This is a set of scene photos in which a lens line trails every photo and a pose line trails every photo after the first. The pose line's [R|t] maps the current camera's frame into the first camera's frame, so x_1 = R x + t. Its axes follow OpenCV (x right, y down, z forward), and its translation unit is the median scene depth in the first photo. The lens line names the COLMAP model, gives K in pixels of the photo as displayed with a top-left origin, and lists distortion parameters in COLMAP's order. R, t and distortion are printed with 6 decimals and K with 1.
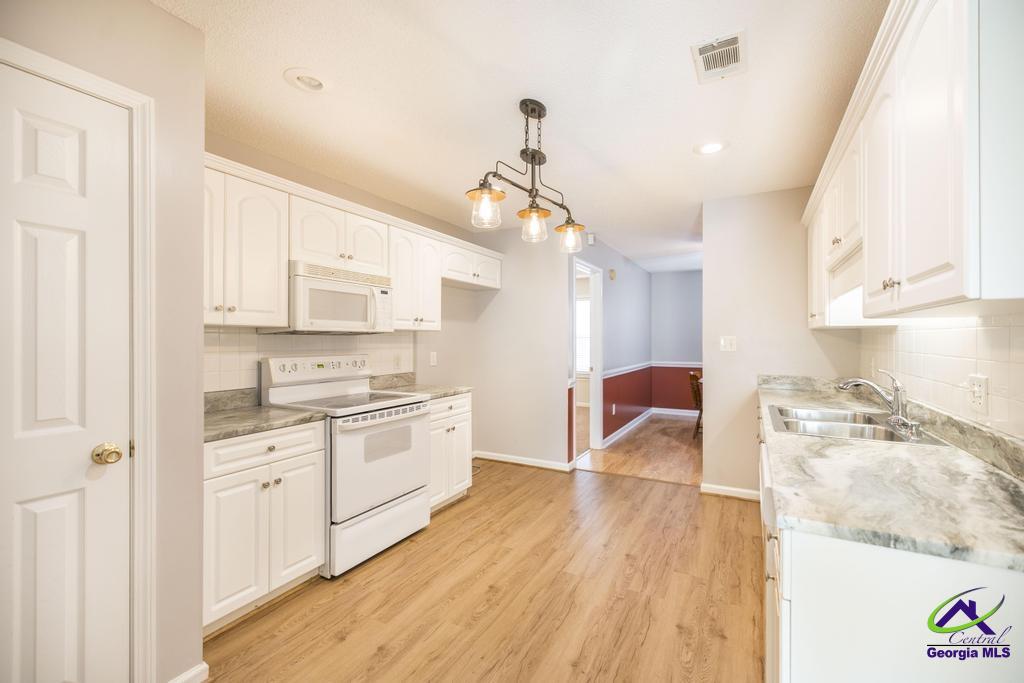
lens RADIAL K [[455.5, 0, 512.8], [0, 455.5, 340.3], [0, 0, 1]] dist [0.004377, -0.000332]
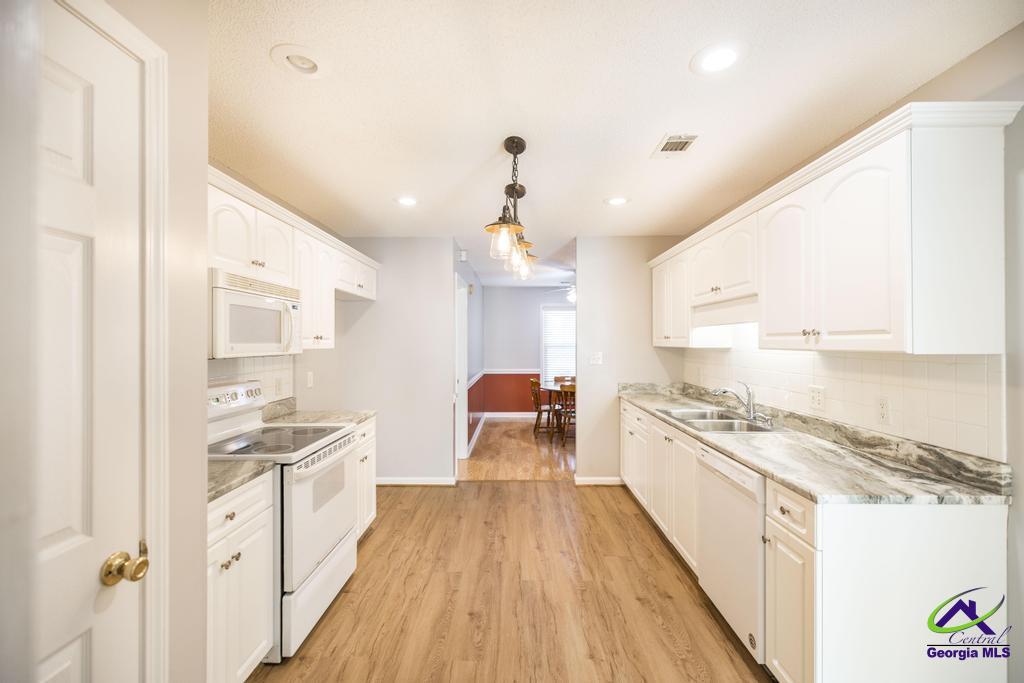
lens RADIAL K [[455.5, 0, 521.8], [0, 455.5, 340.2], [0, 0, 1]] dist [0.004377, -0.000332]
pose [[0.872275, 0.000322, 0.489016, -0.406643], [0.001986, 0.999989, -0.004200, -0.048765], [-0.489012, 0.004635, 0.872265, 0.068863]]
